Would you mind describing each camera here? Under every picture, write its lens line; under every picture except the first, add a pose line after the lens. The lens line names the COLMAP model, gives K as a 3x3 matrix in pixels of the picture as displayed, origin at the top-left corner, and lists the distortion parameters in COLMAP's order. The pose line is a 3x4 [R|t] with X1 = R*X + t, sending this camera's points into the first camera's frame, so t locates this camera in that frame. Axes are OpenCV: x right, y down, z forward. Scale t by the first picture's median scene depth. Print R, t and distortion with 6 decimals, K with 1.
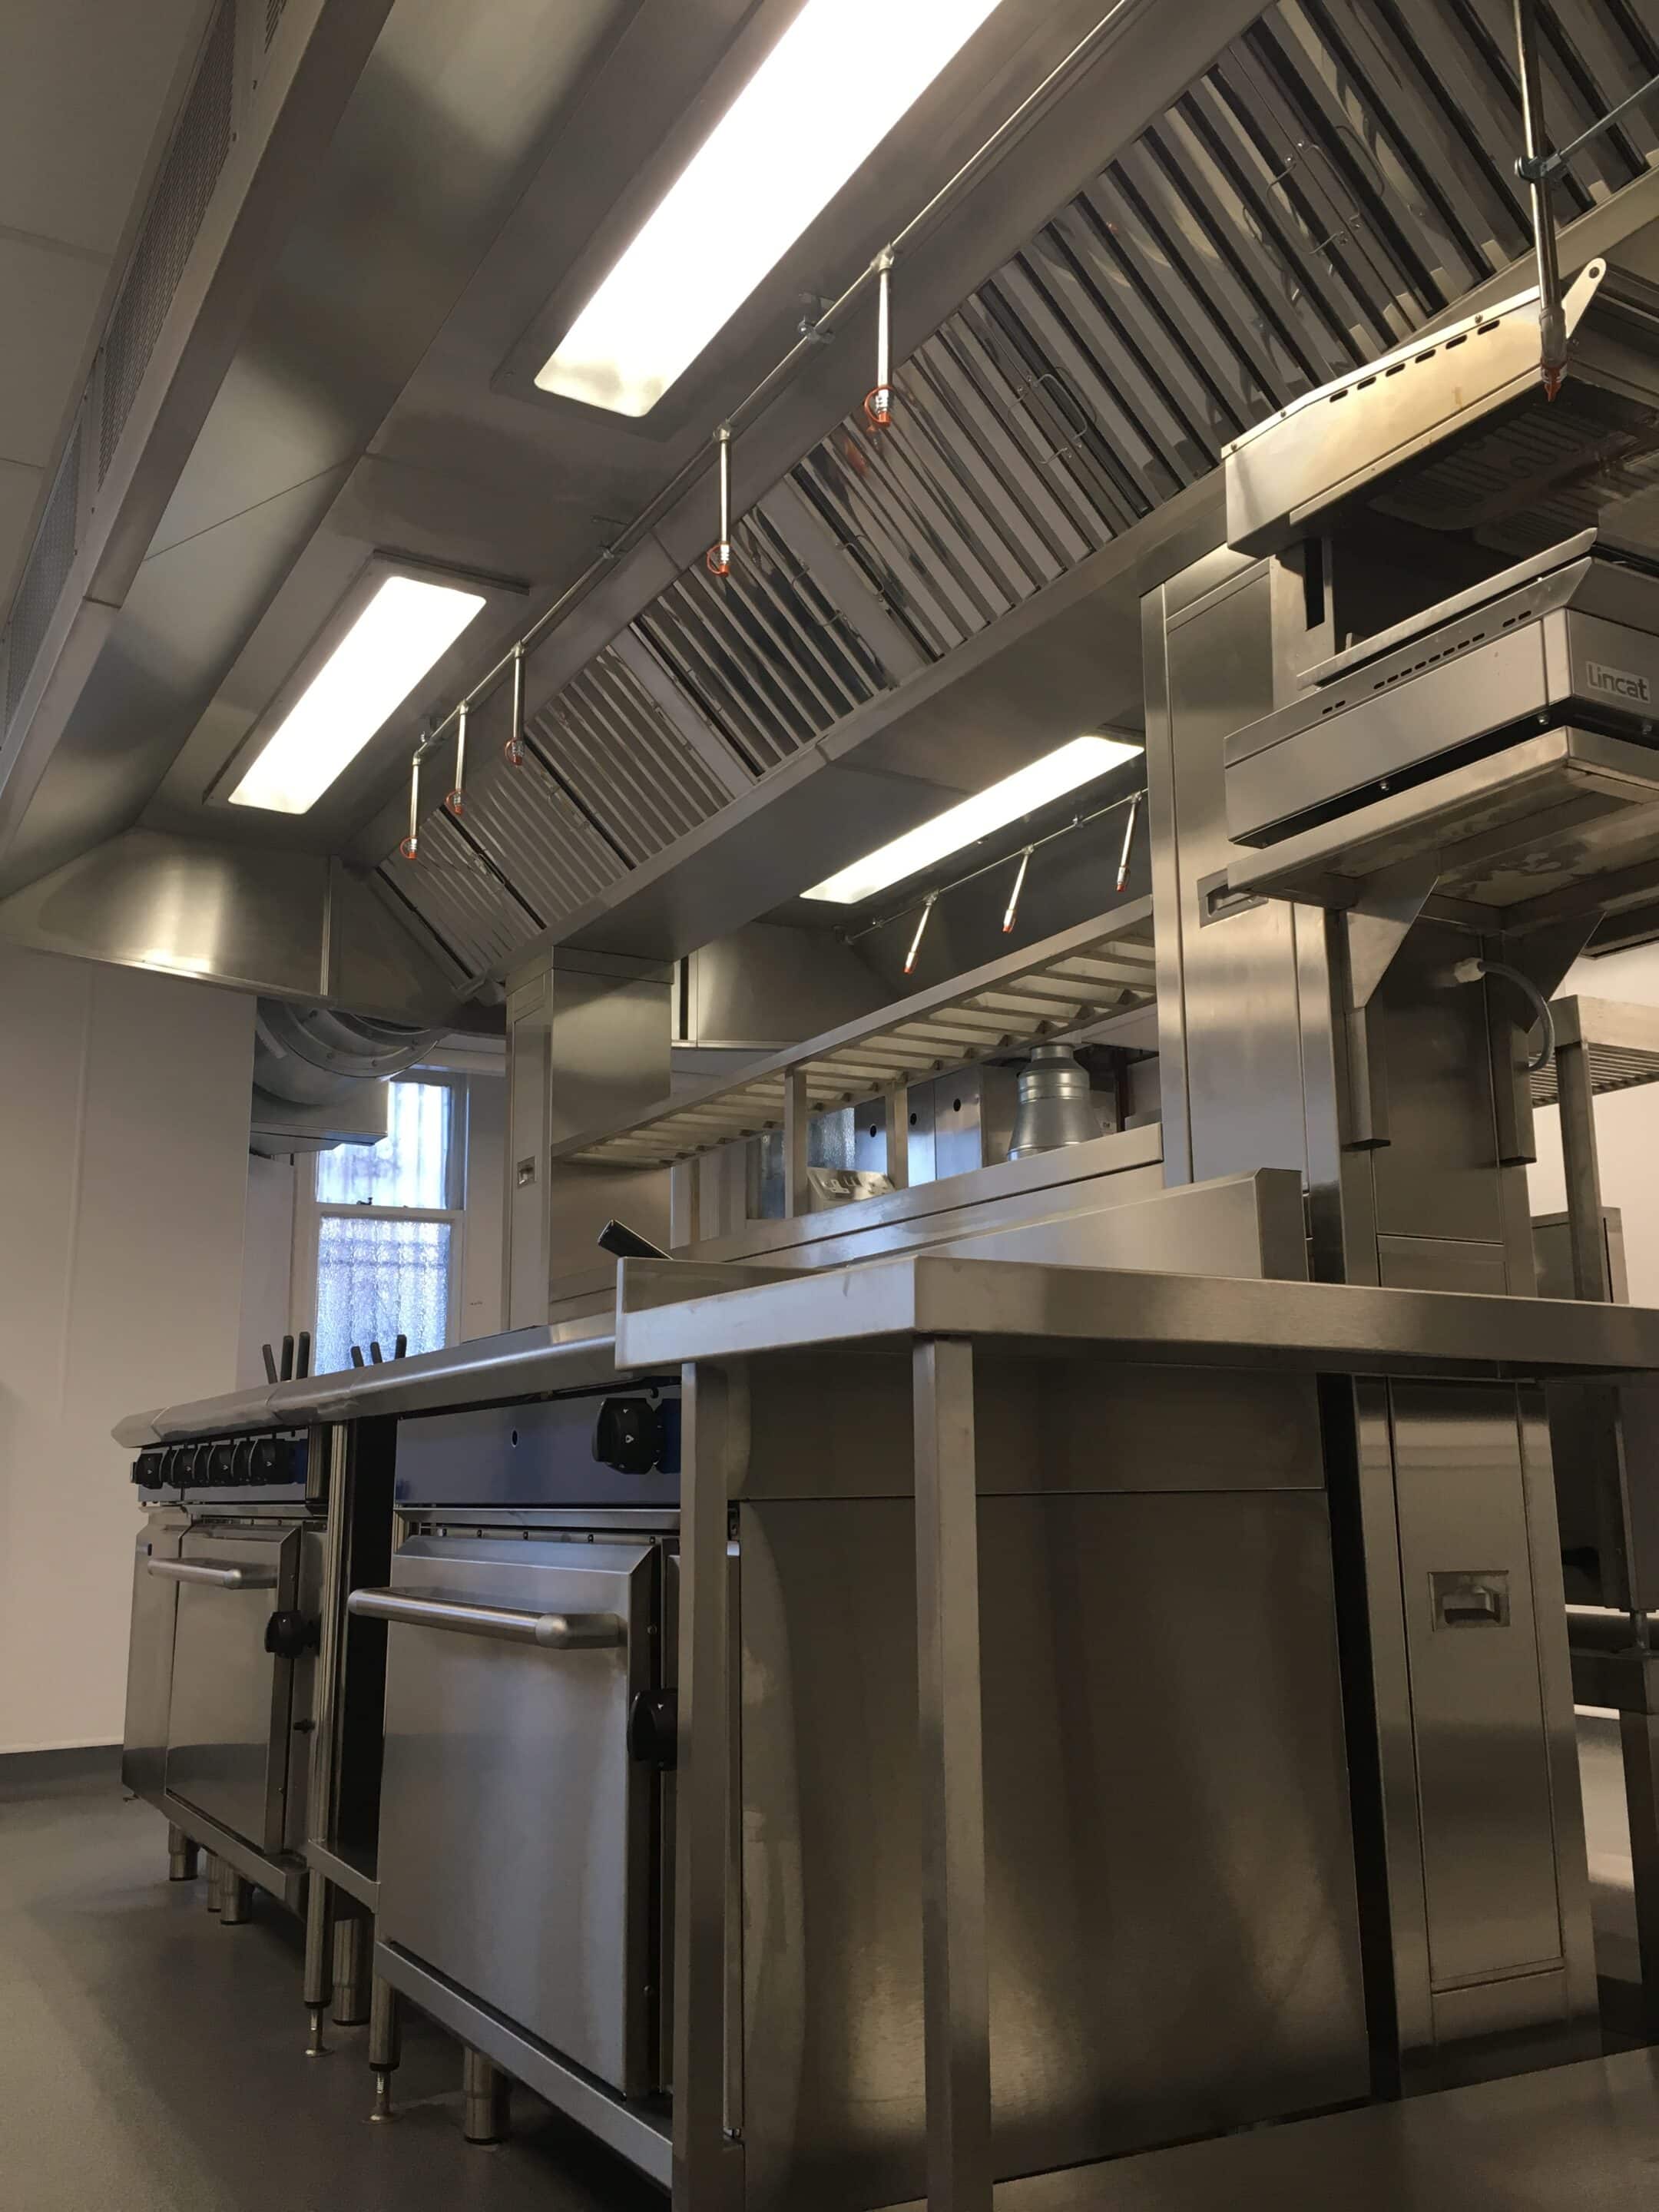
lens RADIAL K [[1892.4, 0, 831.5], [0, 1892.4, 1071.0], [0, 0, 1]] dist [0.106990, -0.145200]
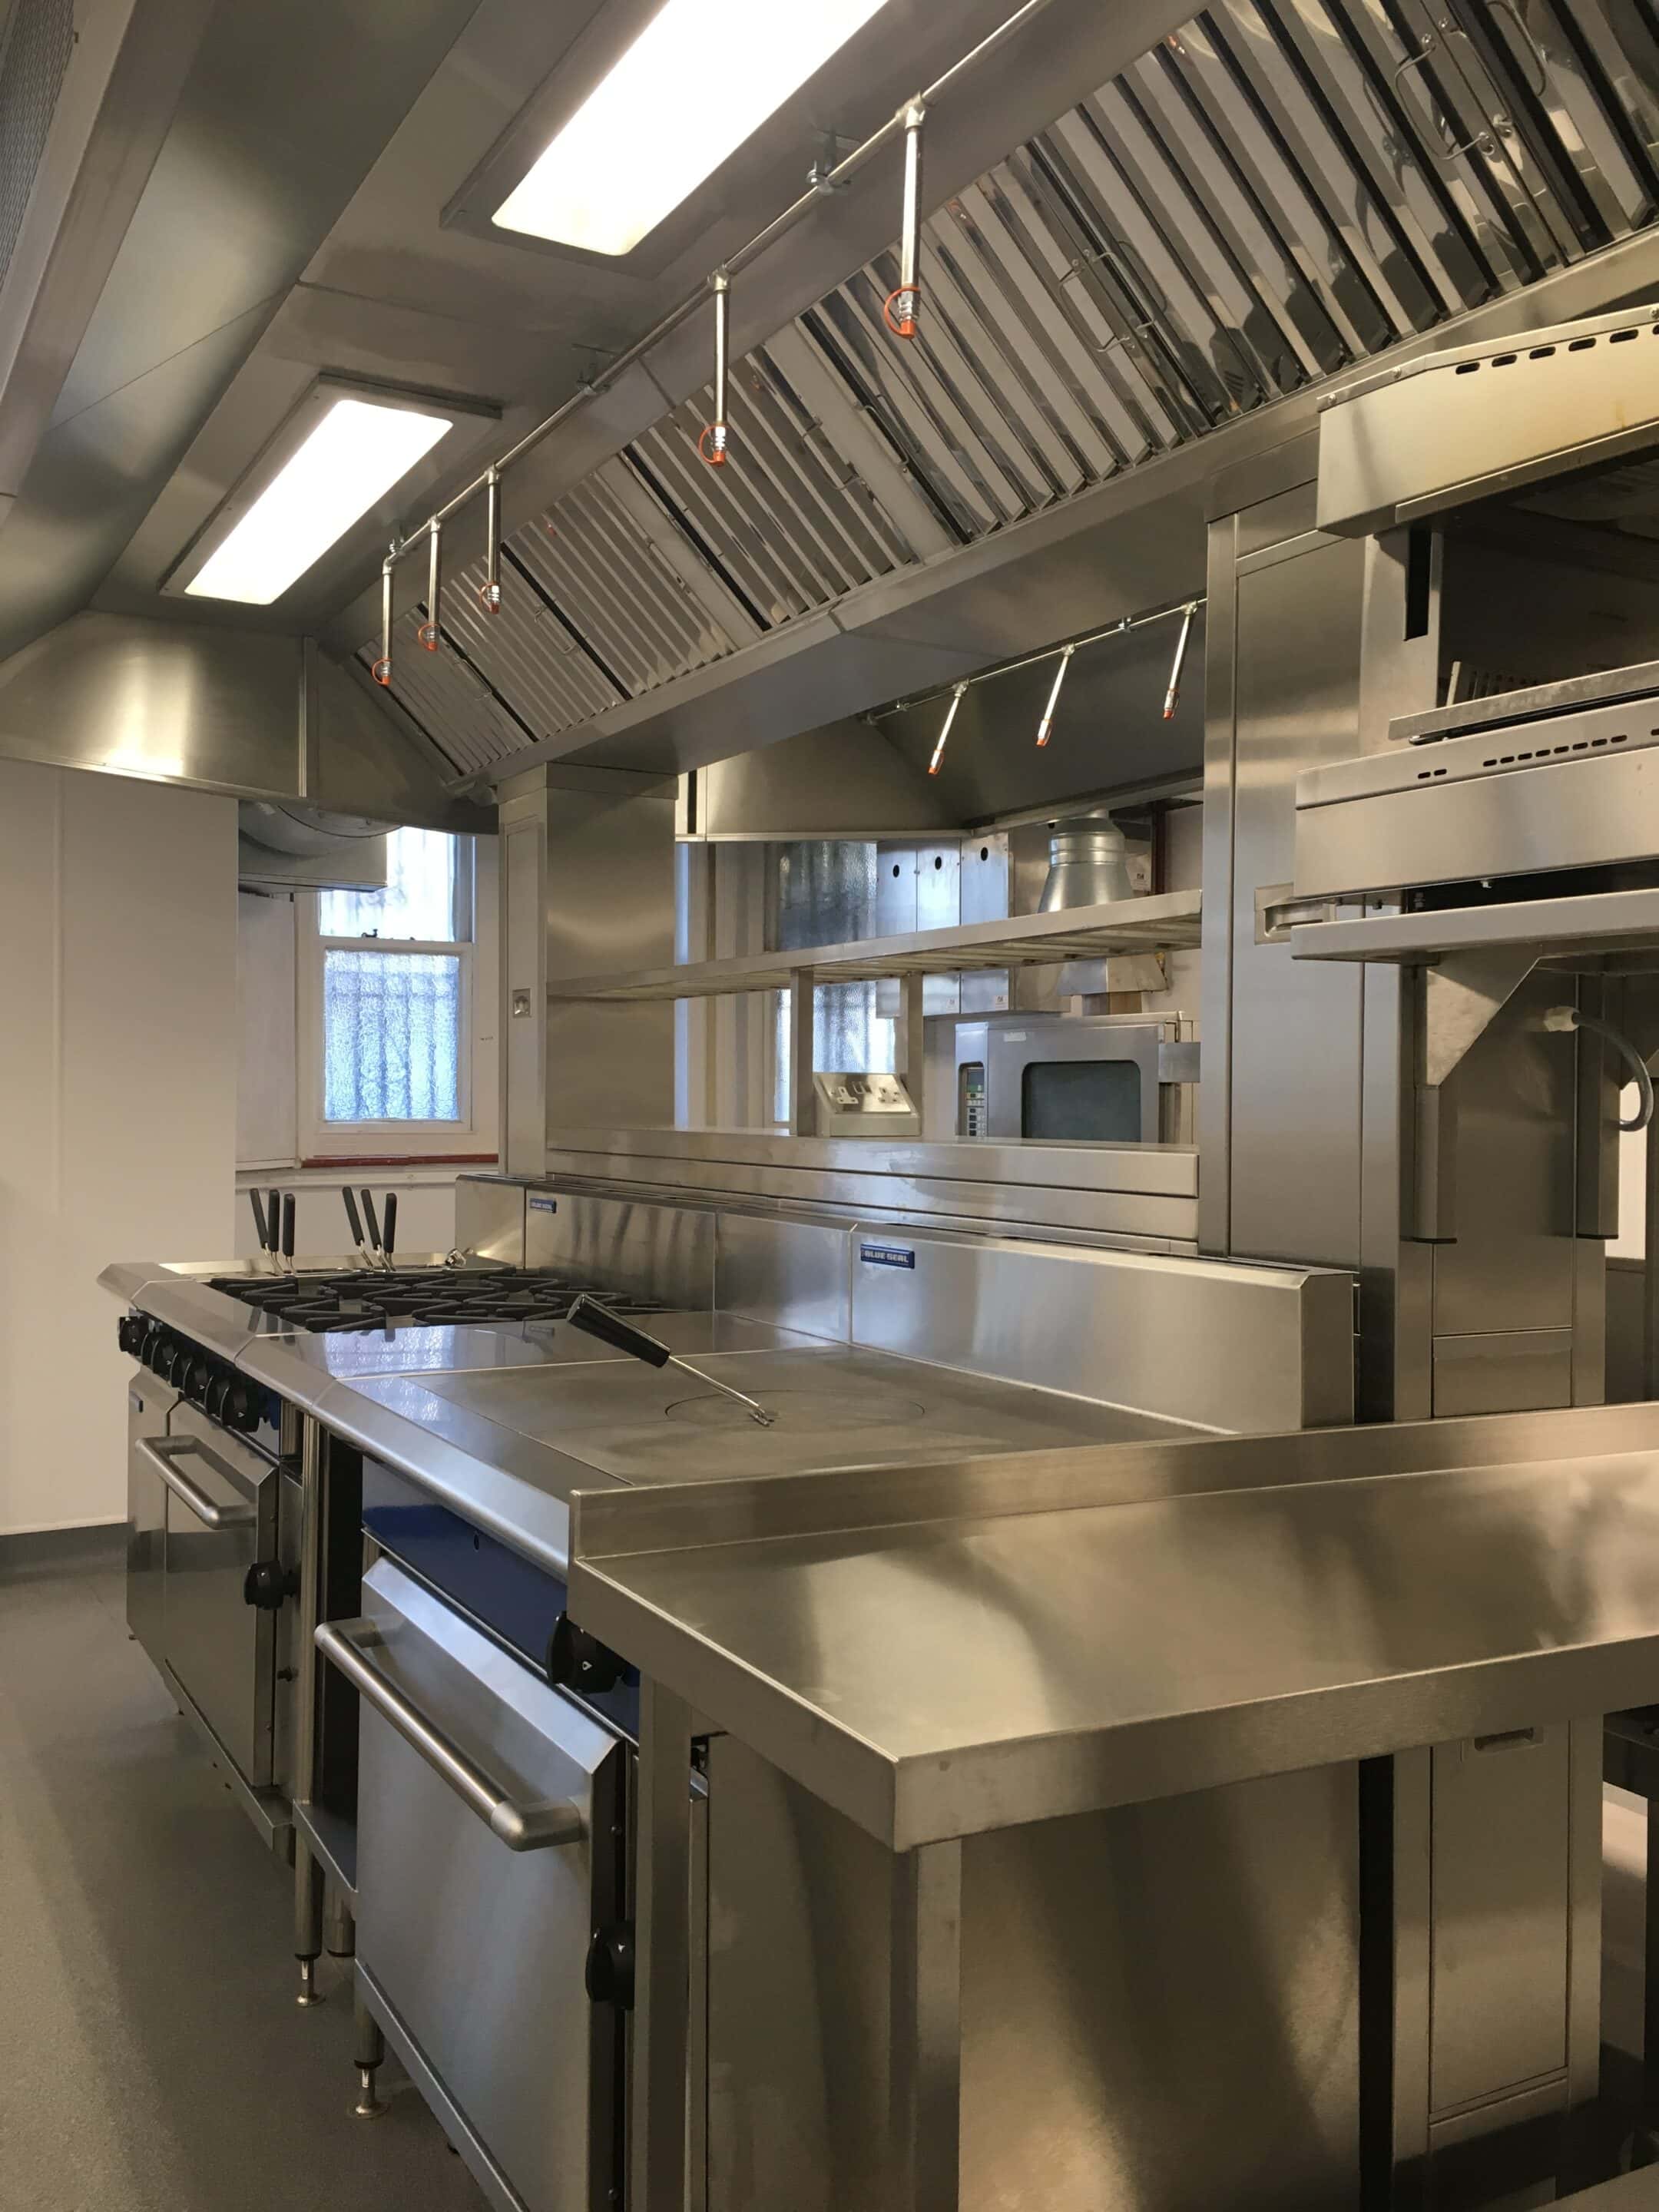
lens RADIAL K [[1892.4, 0, 831.5], [0, 1892.4, 1071.0], [0, 0, 1]] dist [0.106990, -0.145200]
pose [[0.999742, 0.018602, -0.013005, 0.008072], [-0.015620, 0.979583, 0.200431, -0.134596], [0.016468, -0.200177, 0.979621, 0.089081]]
